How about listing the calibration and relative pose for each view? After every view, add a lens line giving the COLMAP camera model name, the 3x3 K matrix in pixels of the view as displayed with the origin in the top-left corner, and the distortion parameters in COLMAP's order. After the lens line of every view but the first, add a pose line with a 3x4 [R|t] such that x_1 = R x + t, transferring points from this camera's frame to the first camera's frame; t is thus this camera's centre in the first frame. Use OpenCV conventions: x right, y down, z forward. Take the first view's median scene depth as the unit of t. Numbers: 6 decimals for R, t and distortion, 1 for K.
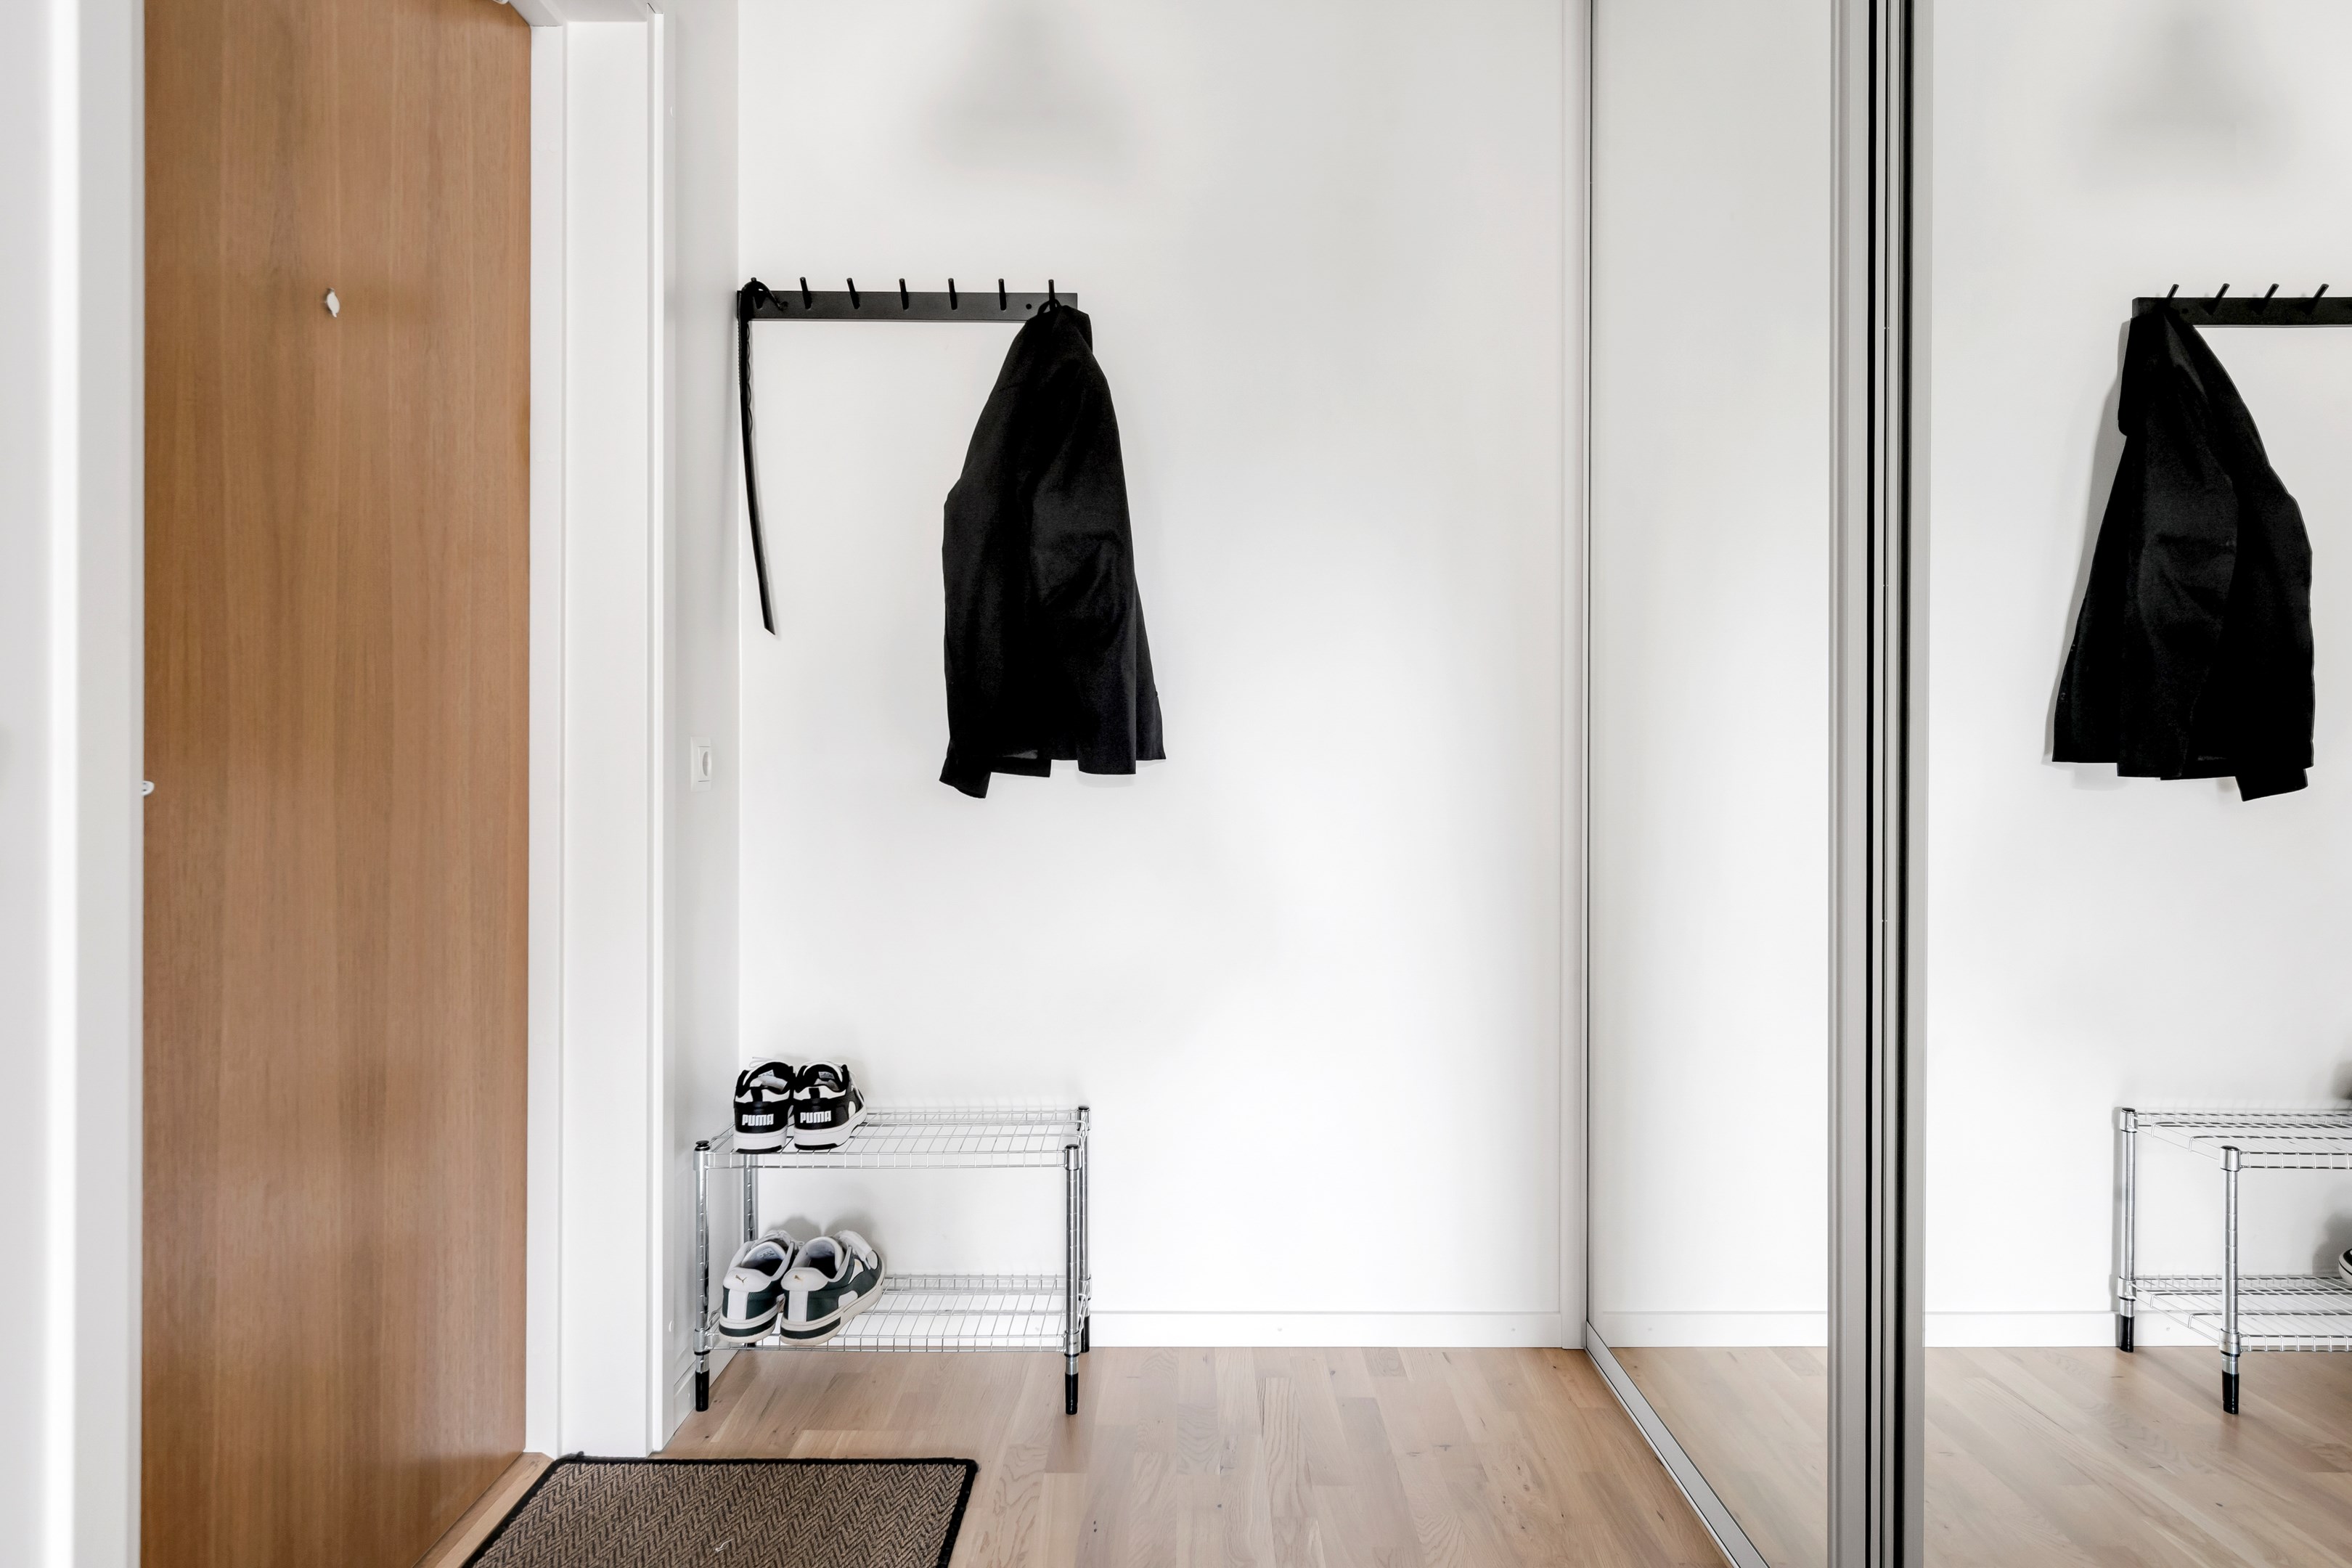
lens RADIAL K [[1158.5, 0, 1173.7], [0, 1158.5, 781.1], [0, 0, 1]] dist [-0.005483, -0.000058]
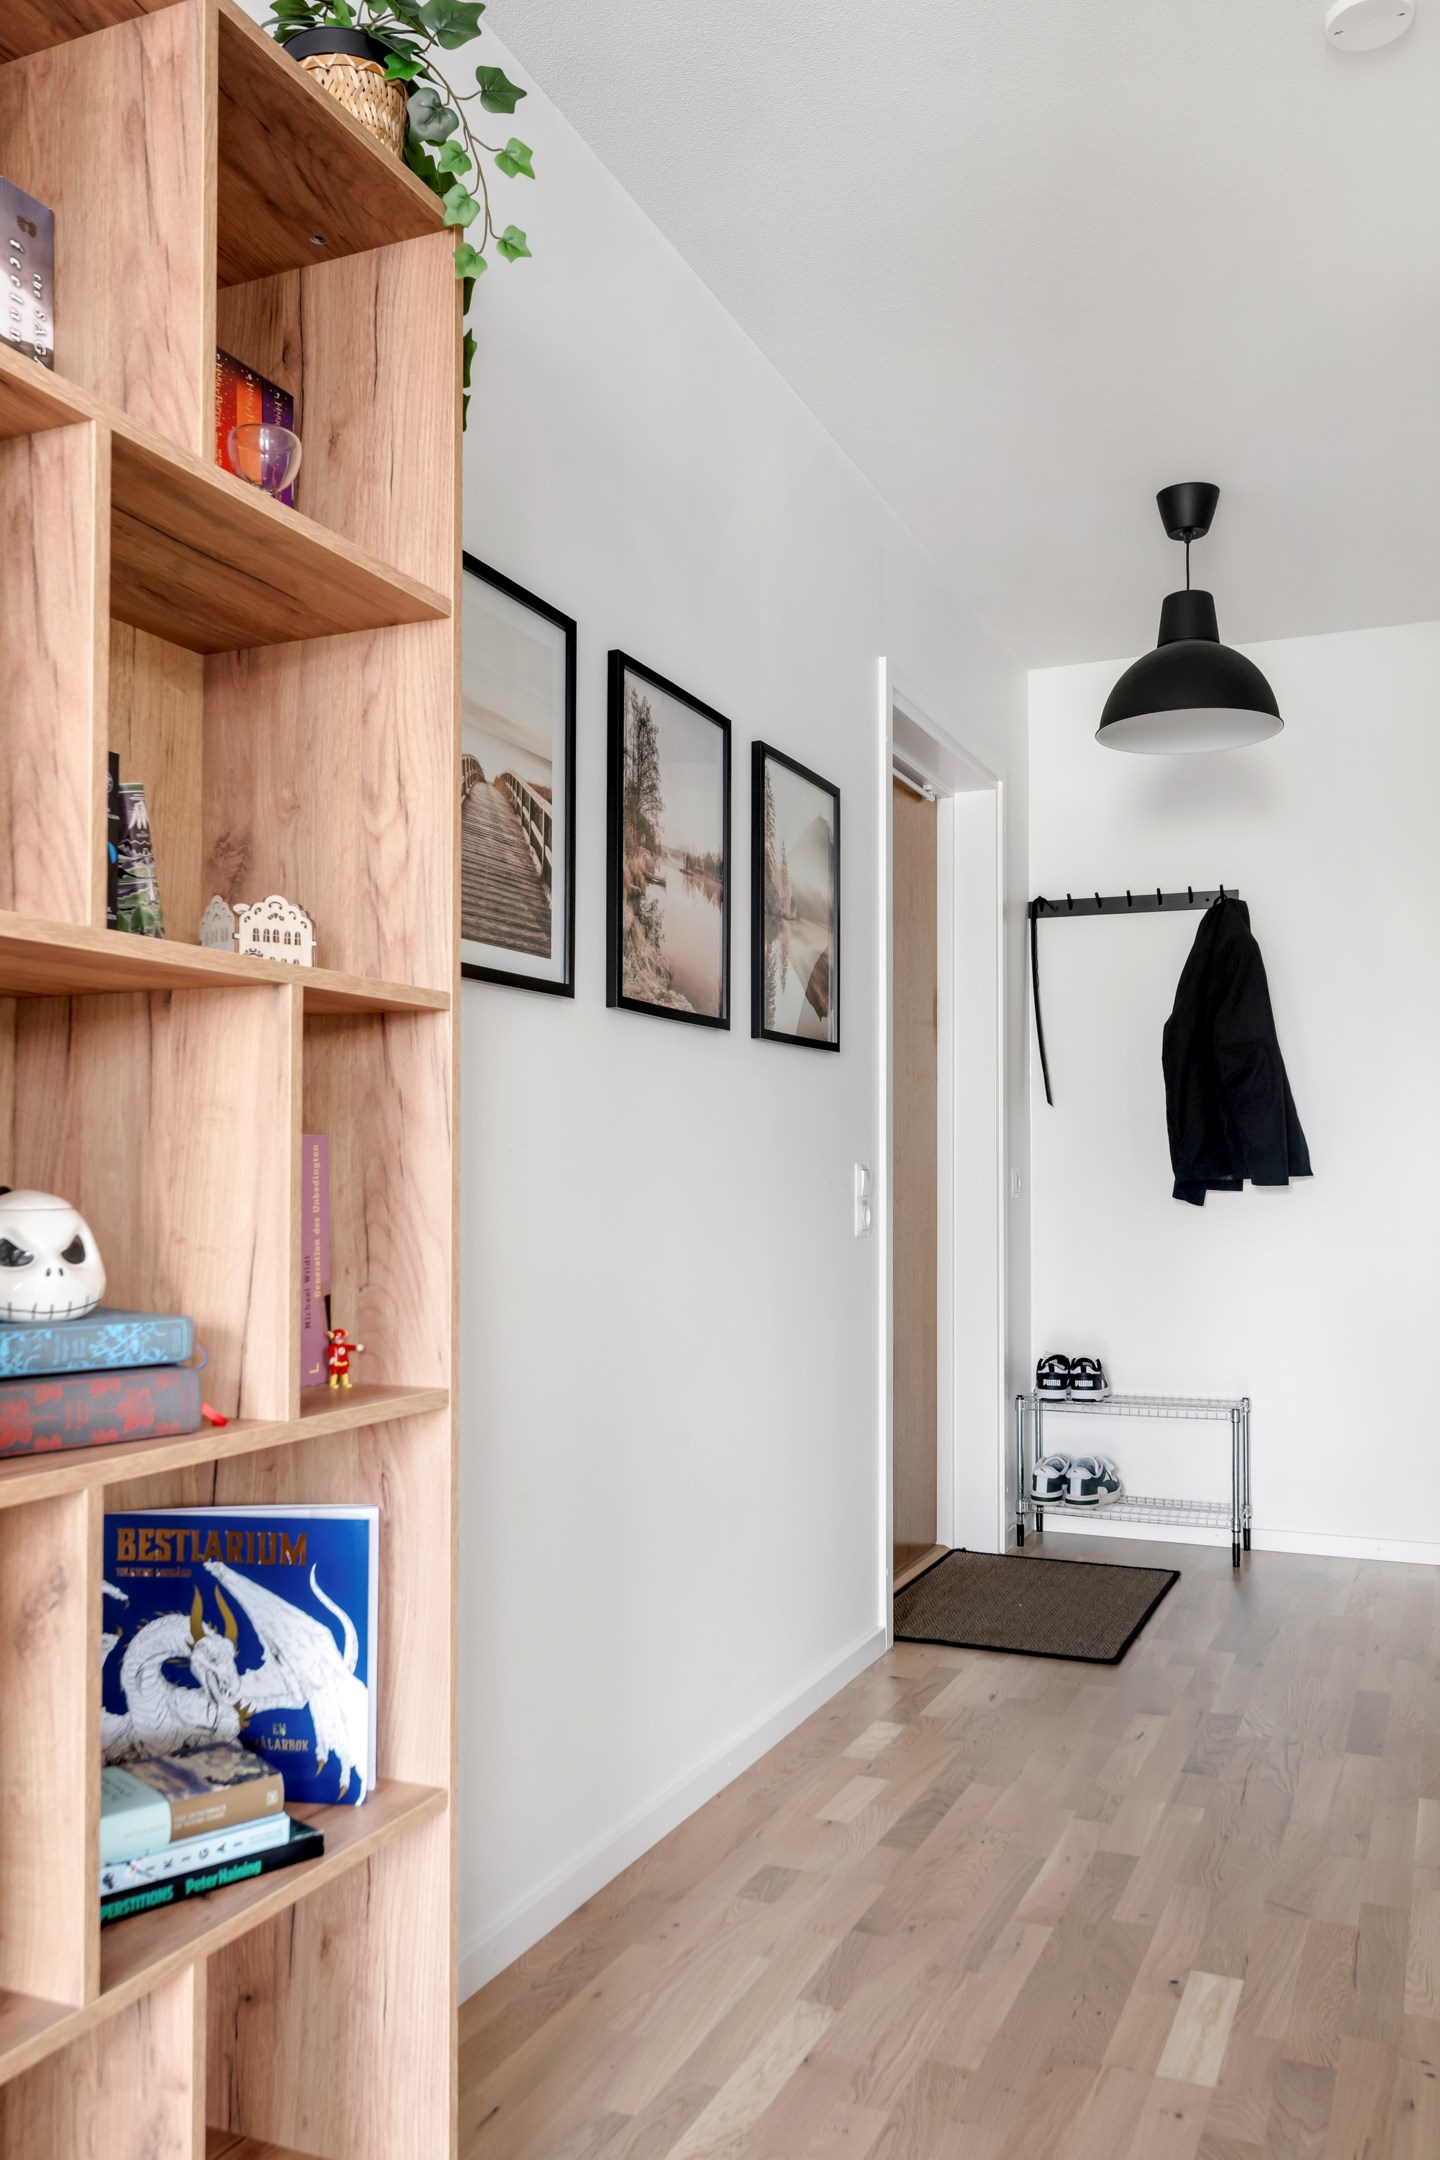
lens RADIAL K [[1654.2, 0, 683.1], [0, 1654.2, 1148.3], [0, 0, 1]] dist [-0.013880, -0.009949]
pose [[0.903512, -0.007660, -0.428494, 0.212412], [0.000628, 0.999863, -0.016551, -0.025502], [0.428562, 0.014685, 0.903393, -1.491983]]
